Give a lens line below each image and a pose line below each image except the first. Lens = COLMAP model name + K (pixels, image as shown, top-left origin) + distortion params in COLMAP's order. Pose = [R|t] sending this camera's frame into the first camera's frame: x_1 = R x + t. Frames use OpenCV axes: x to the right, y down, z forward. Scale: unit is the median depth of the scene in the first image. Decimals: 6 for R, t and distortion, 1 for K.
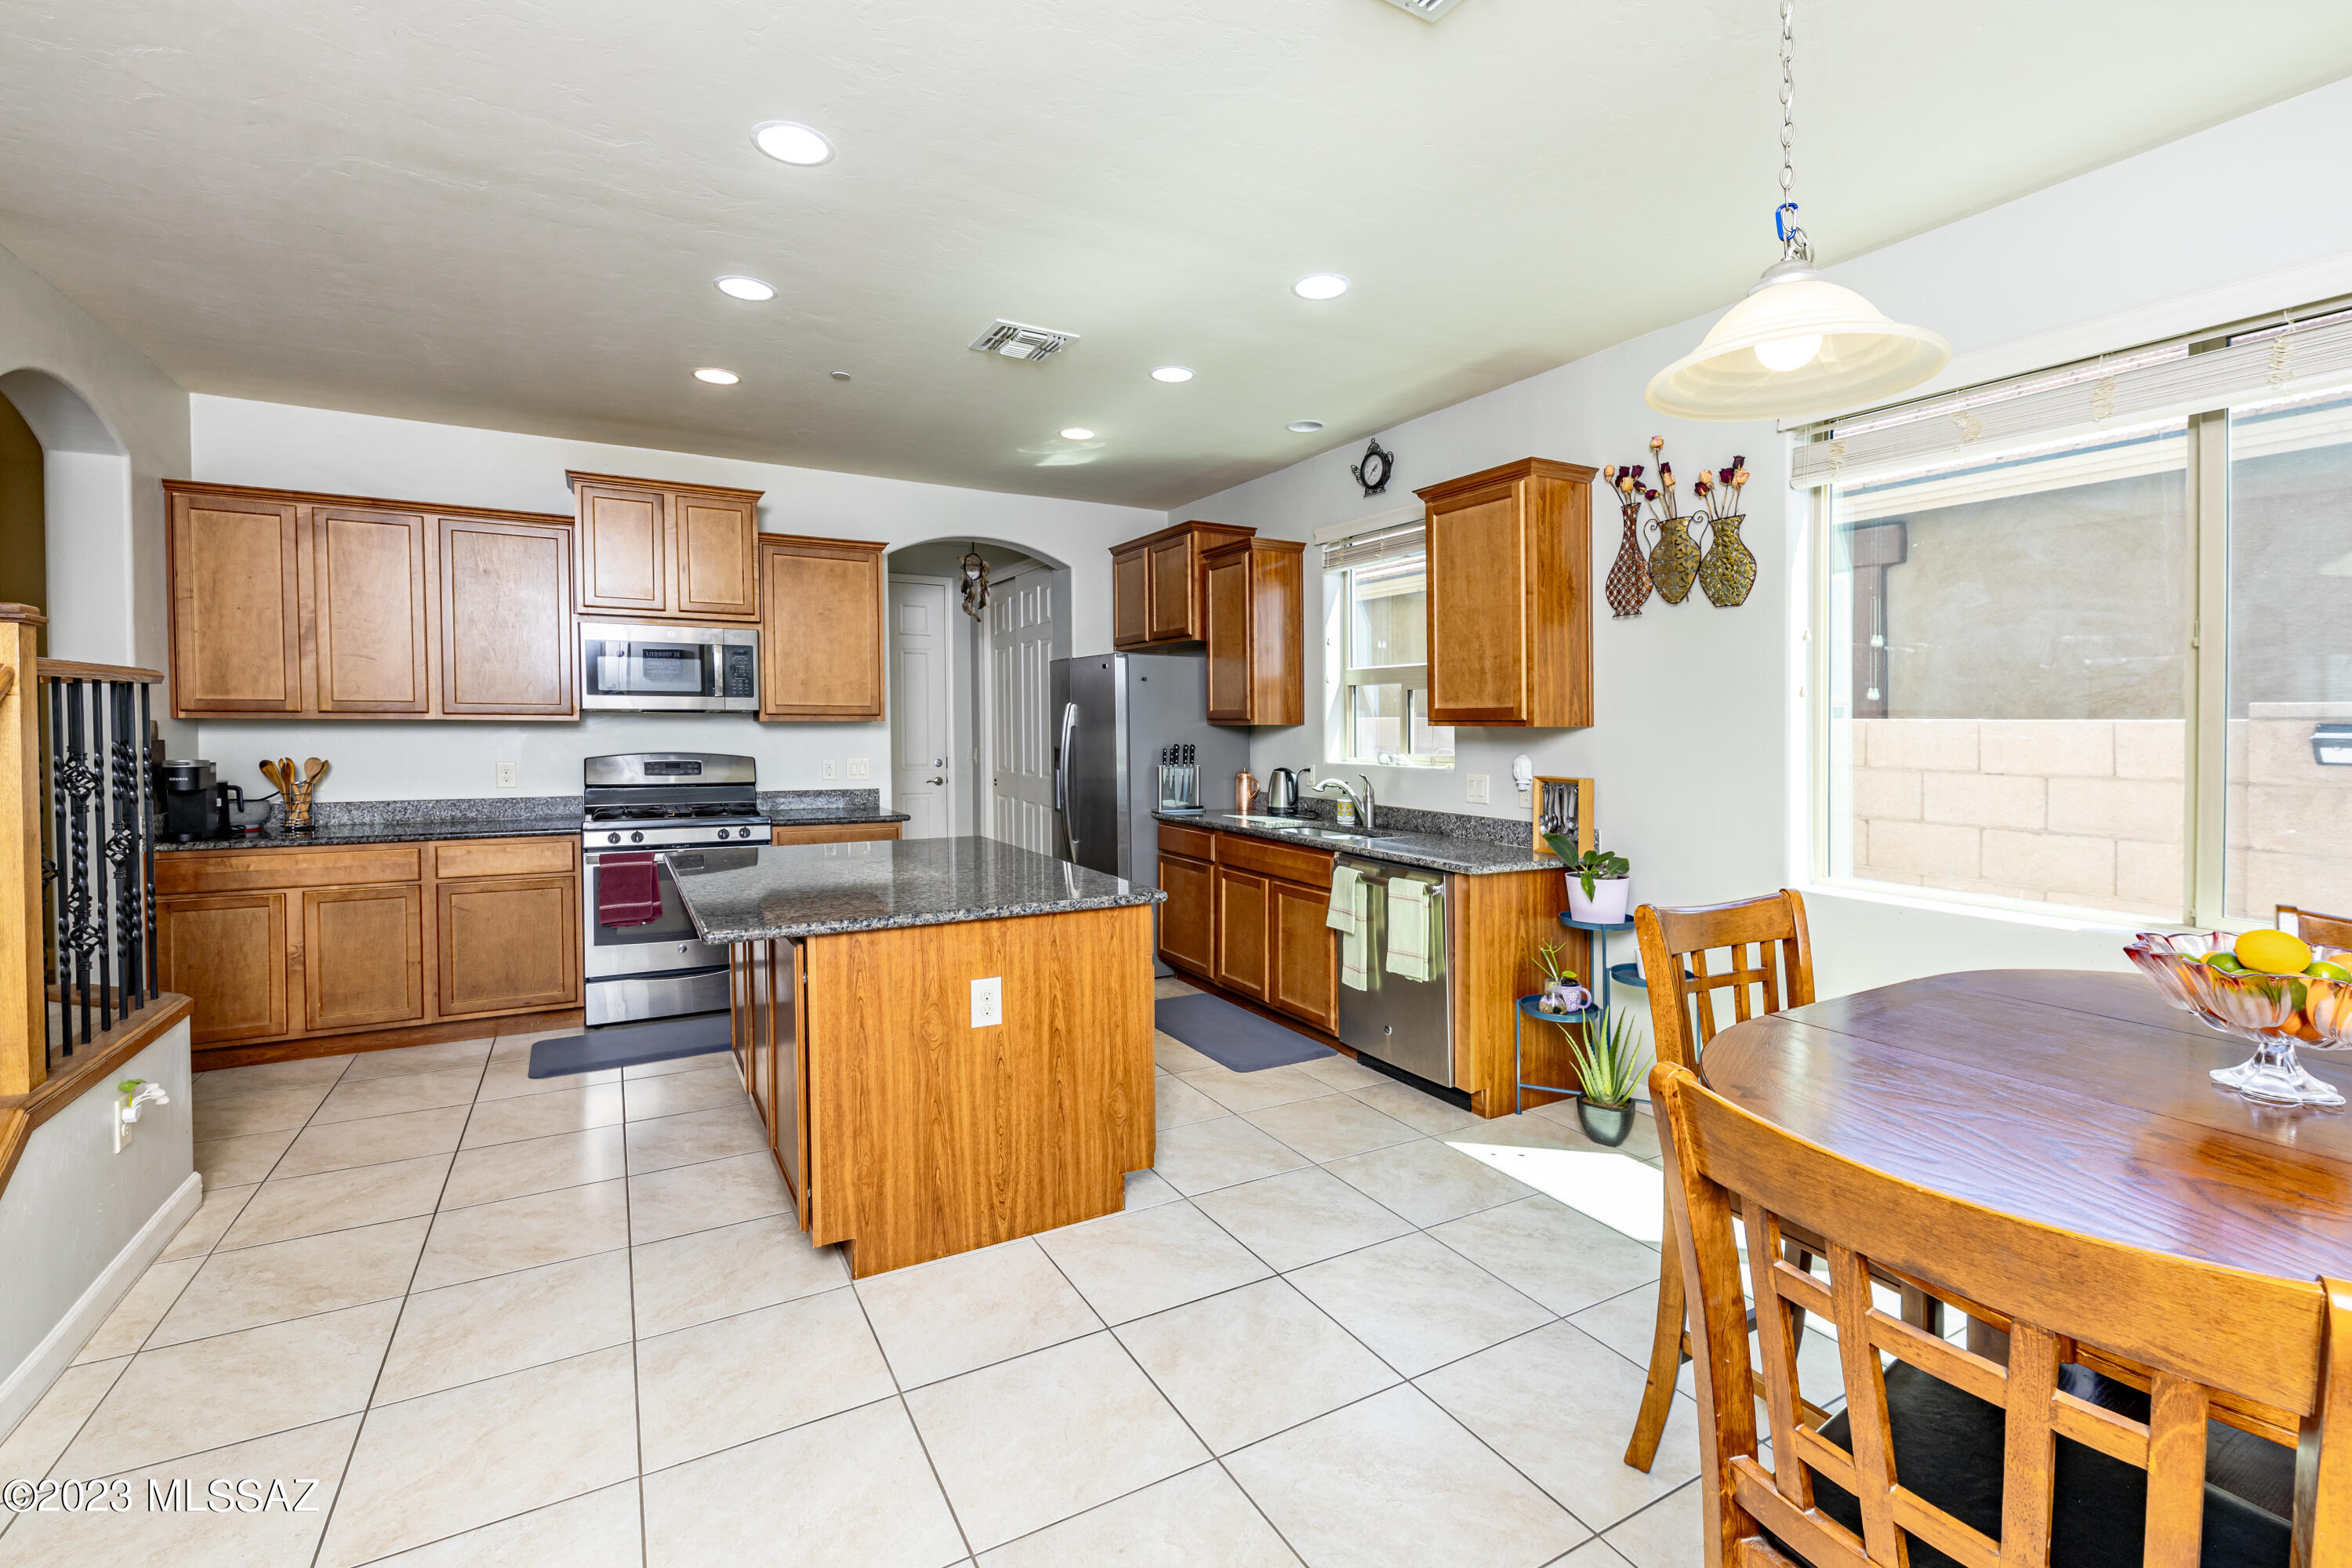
lens RADIAL K [[1022.1, 0, 1182.4], [0, 1022.1, 739.5], [0, 0, 1]] dist [-0.000826, -0.000022]
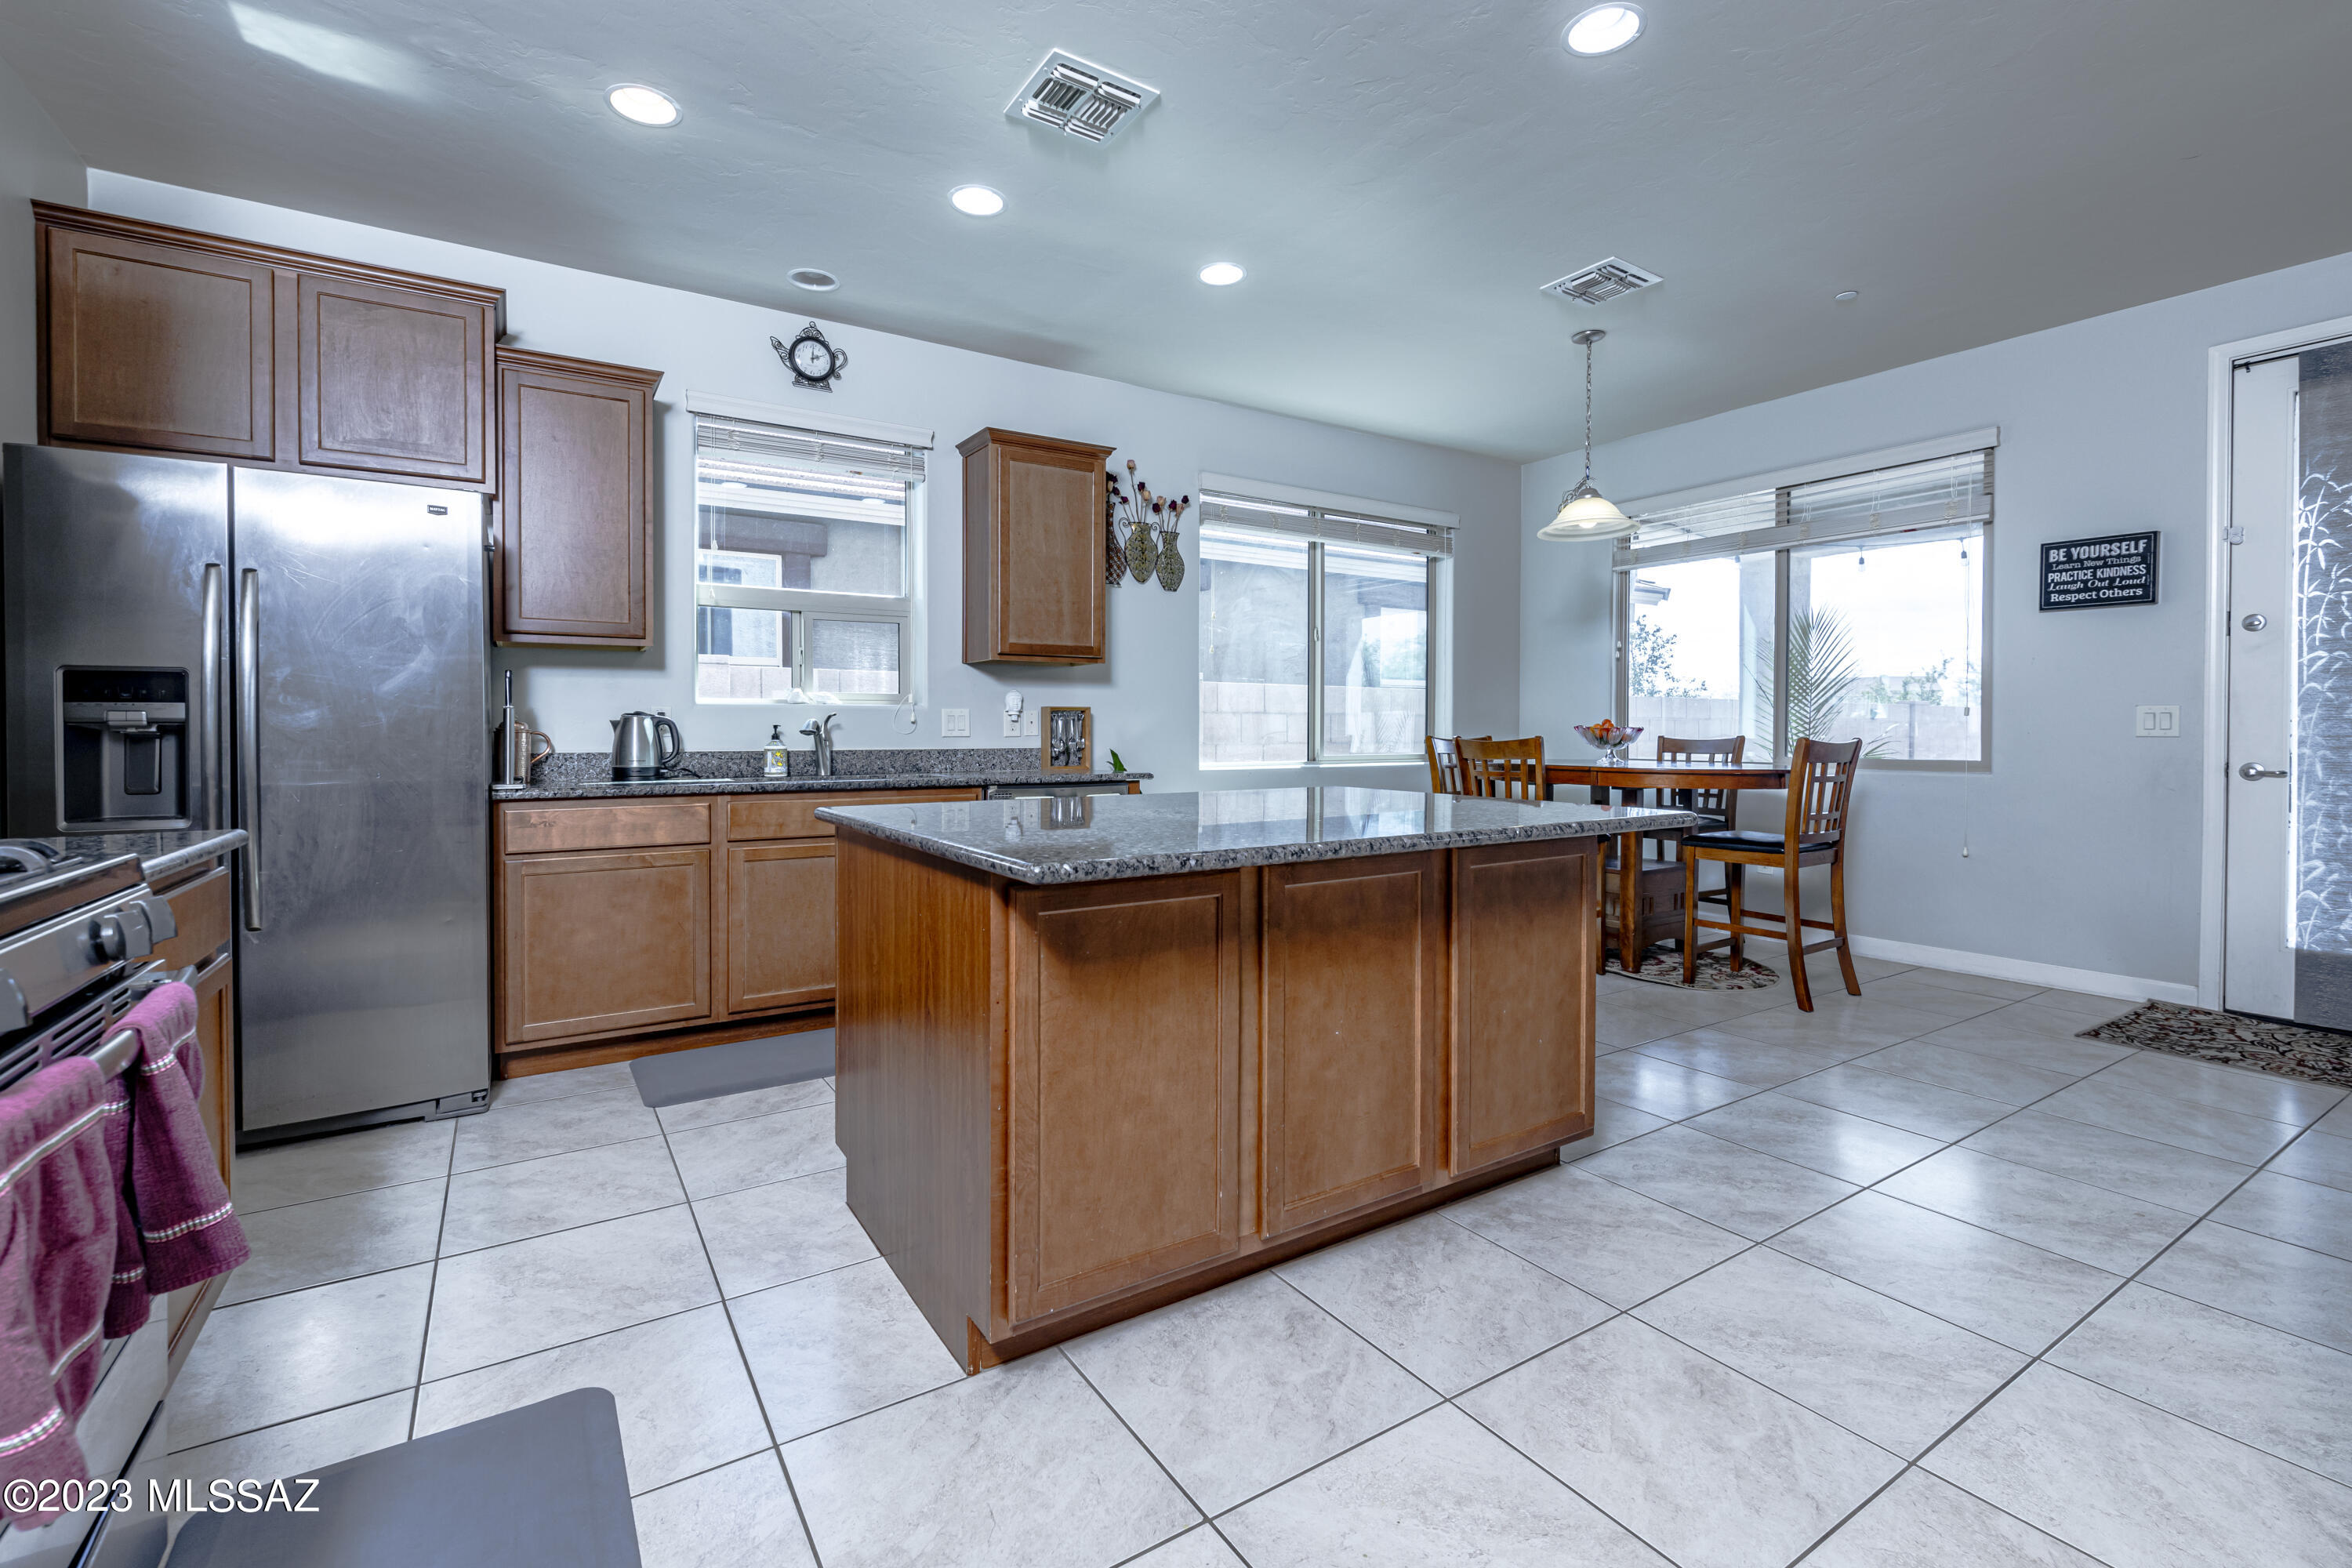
lens RADIAL K [[1022.1, 0, 1179.2], [0, 1022.1, 729.7], [0, 0, 1]] dist [-0.000826, -0.000022]
pose [[-0.063900, -0.003131, 0.997951, -0.855626], [0.021786, 0.999752, 0.004532, 0.060991], [-0.997718, 0.022031, -0.063816, 0.942536]]
